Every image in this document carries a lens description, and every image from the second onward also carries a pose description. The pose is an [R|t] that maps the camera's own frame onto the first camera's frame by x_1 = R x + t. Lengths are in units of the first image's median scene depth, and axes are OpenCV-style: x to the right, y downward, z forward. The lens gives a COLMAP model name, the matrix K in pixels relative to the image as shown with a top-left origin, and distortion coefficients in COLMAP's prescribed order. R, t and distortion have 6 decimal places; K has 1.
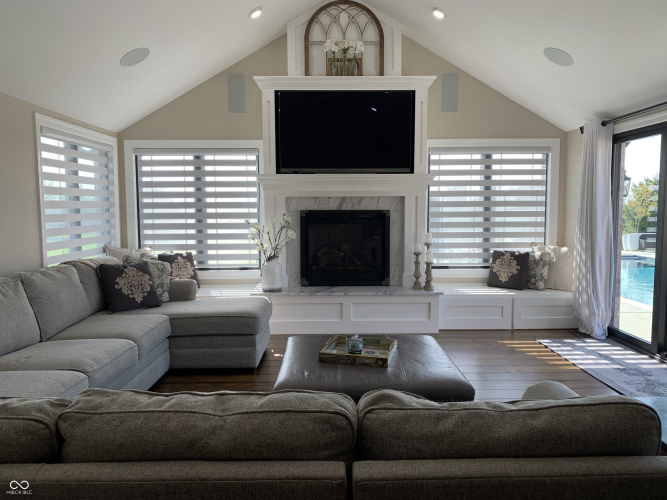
lens RADIAL K [[510.6, 0, 333.5], [0, 510.6, 250.0], [0, 0, 1]] dist [0.032882, -0.007302]
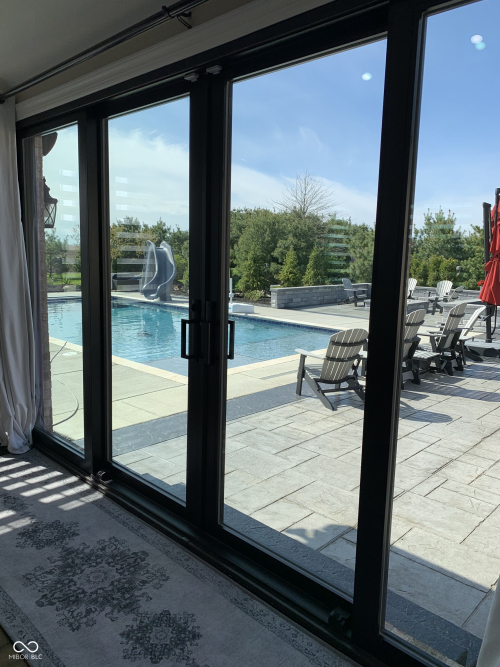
lens RADIAL K [[510.6, 0, 249.2], [0, 510.6, 322.9], [0, 0, 1]] dist [0.032882, -0.007302]
pose [[0.710291, -0.078772, 0.699487, 0.263816], [0.032170, 0.996313, 0.079533, -0.024195], [-0.703173, -0.033989, 0.710206, 0.331002]]
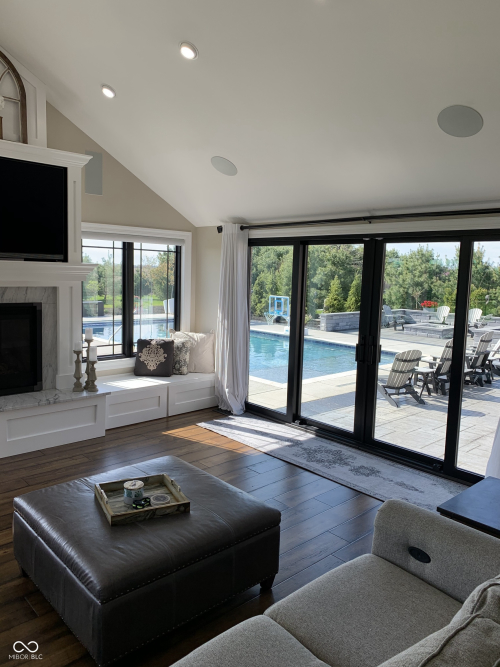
lens RADIAL K [[510.6, 0, 249.2], [0, 510.6, 322.9], [0, 0, 1]] dist [0.032882, -0.007302]
pose [[0.743883, -0.043146, 0.666916, -0.208313], [0.022165, 0.998958, 0.039904, -0.071858], [-0.667942, -0.014901, 0.744064, 0.126253]]
